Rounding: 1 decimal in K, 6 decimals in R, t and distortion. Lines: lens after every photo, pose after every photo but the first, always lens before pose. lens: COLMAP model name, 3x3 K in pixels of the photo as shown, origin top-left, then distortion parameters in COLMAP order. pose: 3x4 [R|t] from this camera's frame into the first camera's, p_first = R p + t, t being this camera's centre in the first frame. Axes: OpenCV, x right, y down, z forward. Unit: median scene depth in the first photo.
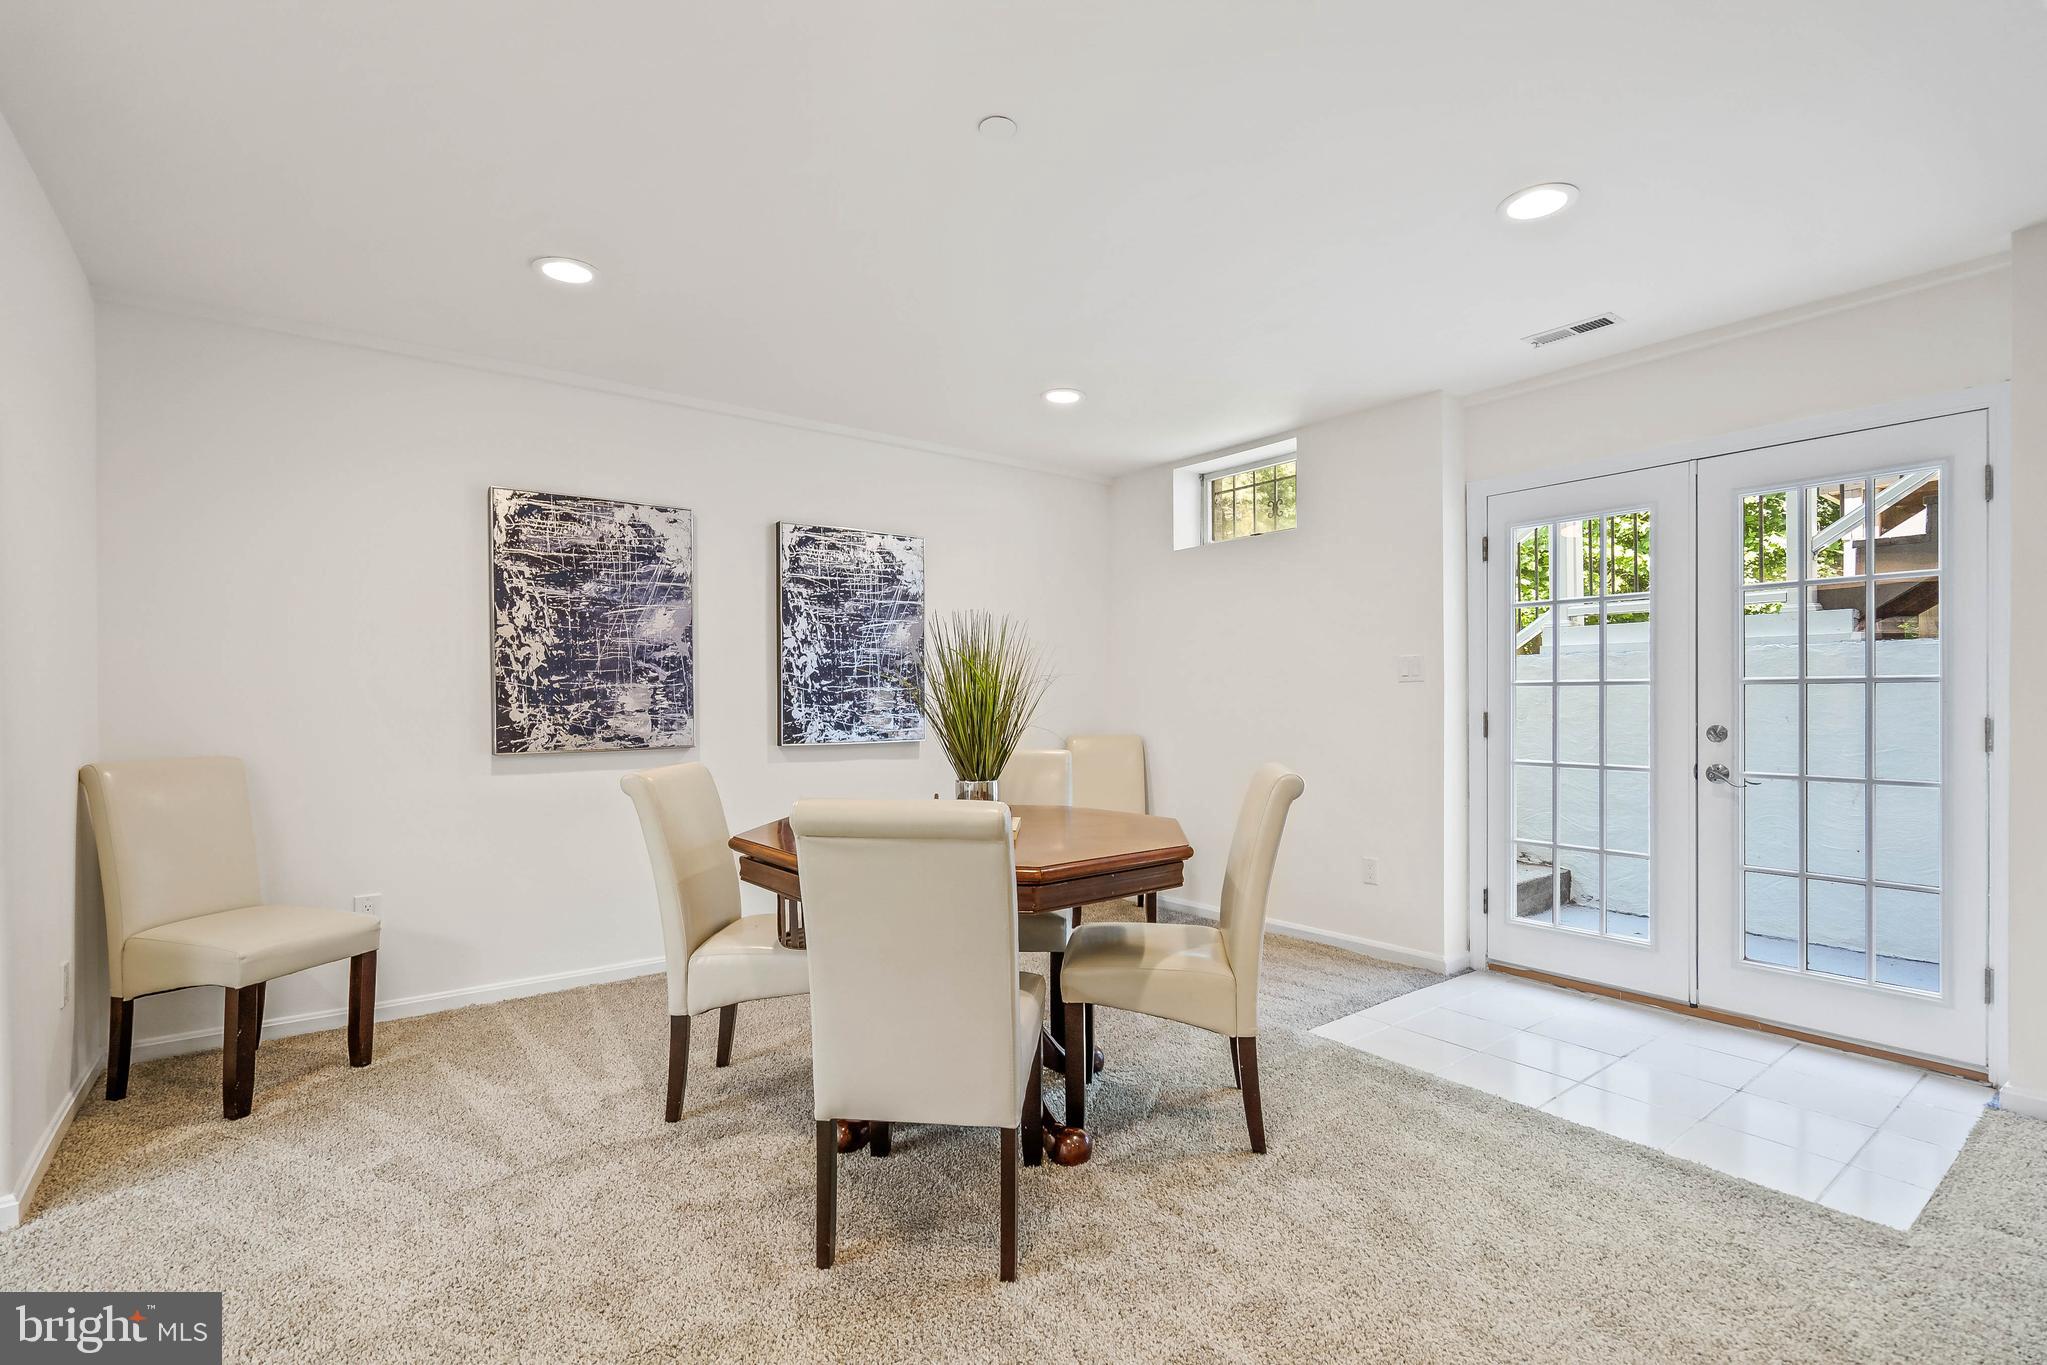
lens RADIAL K [[931.2, 0, 1022.4], [0, 931.2, 695.9], [0, 0, 1]] dist [-0.002357, 0.003135]
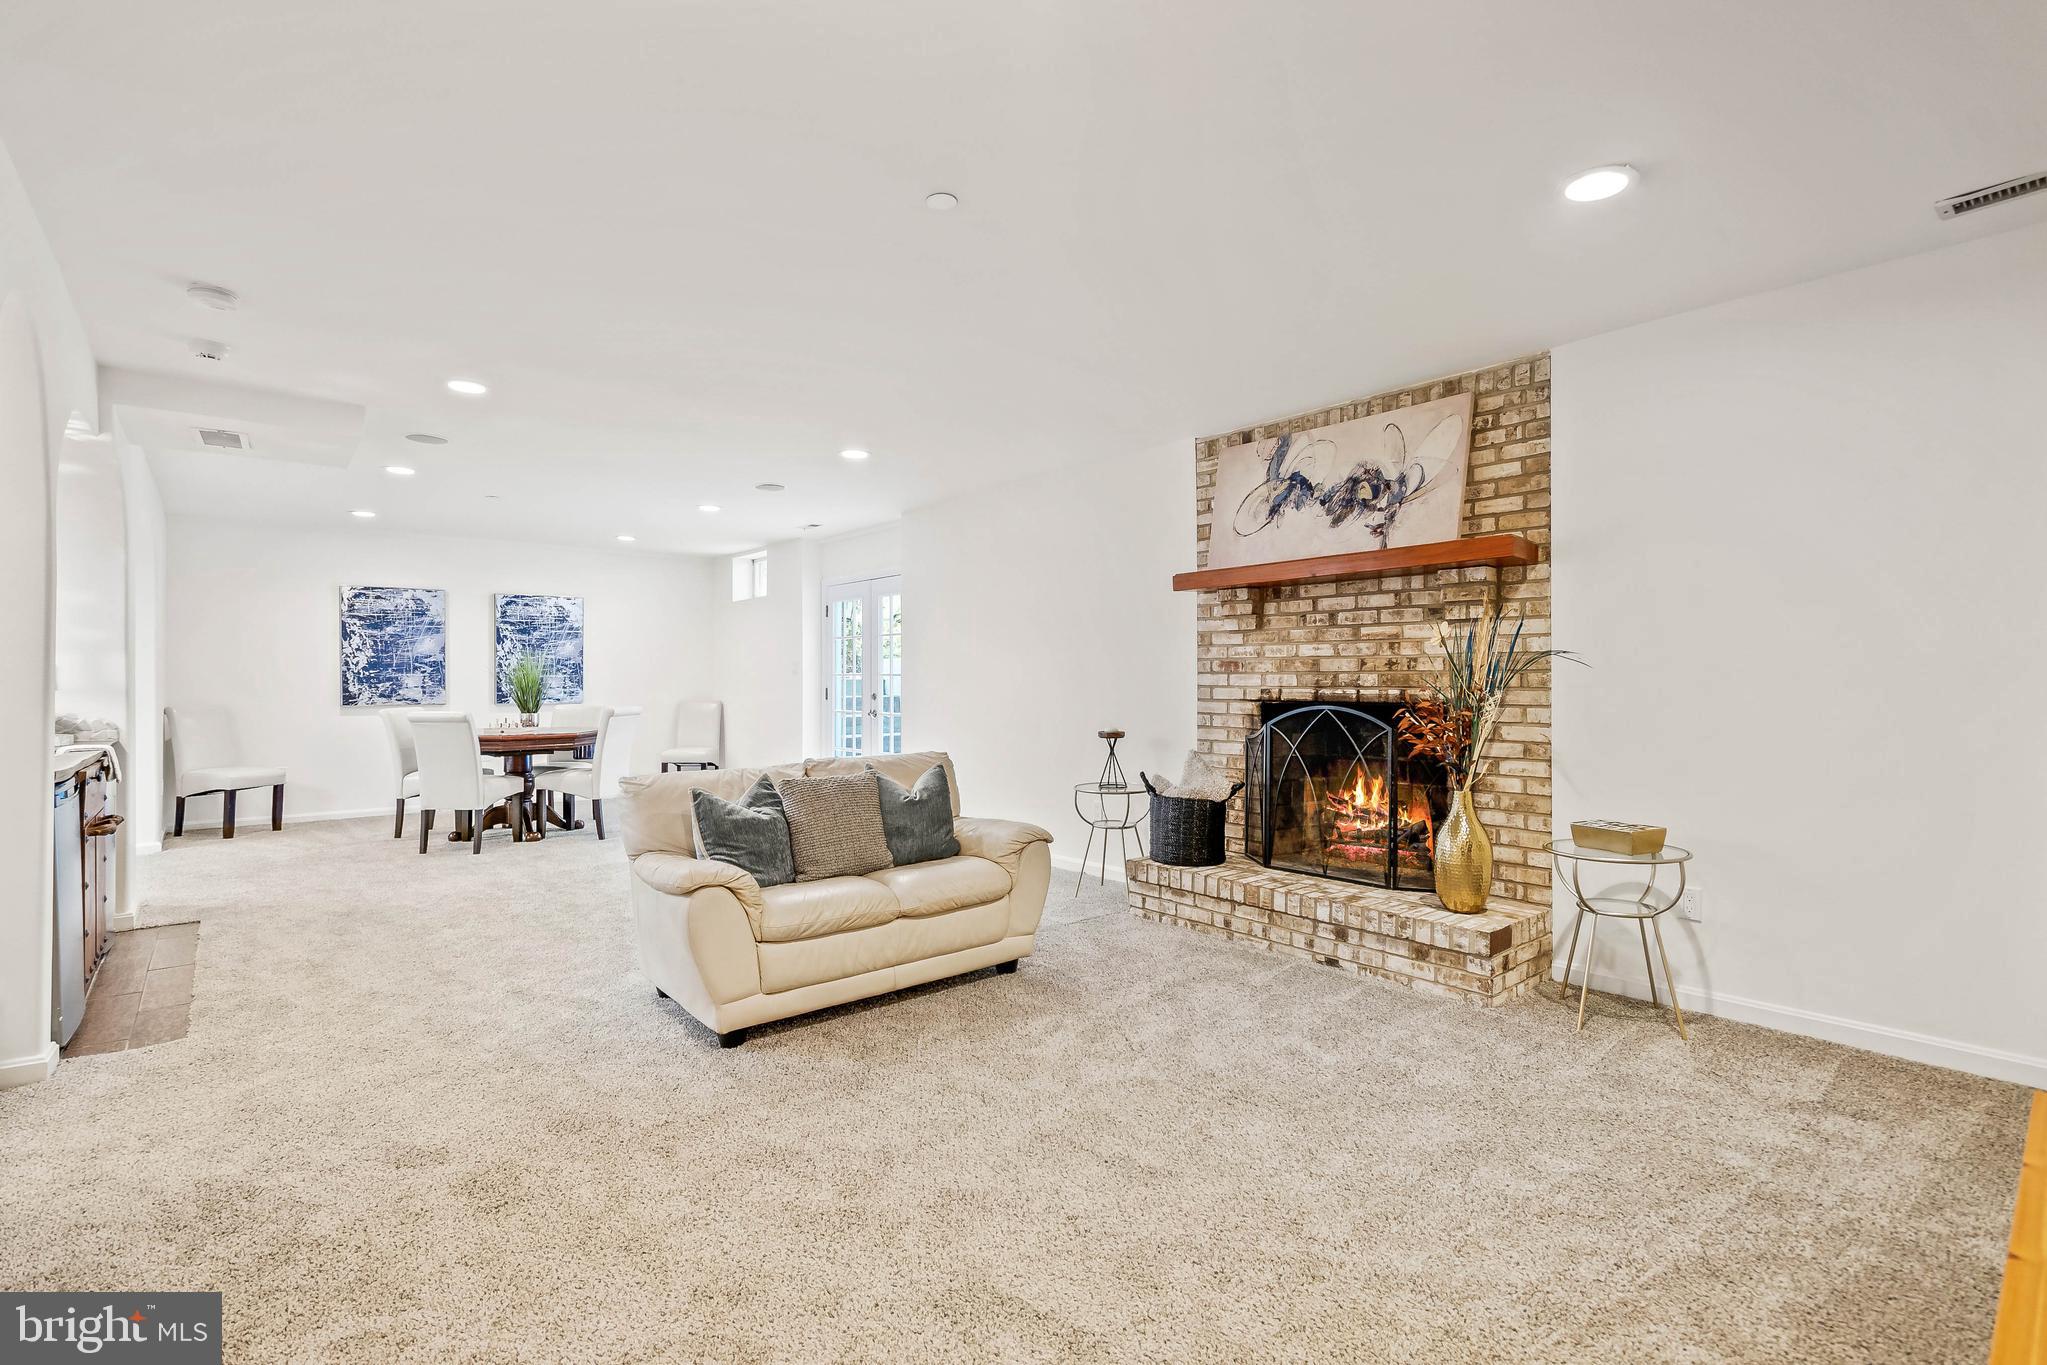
lens RADIAL K [[931.2, 0, 1023.6], [0, 931.2, 672.3], [0, 0, 1]] dist [-0.002357, 0.003135]
pose [[0.998813, 0.001204, 0.048700, 0.900852], [-0.000958, 0.999987, -0.005060, -0.007935], [-0.048705, 0.005007, 0.998801, -1.229859]]
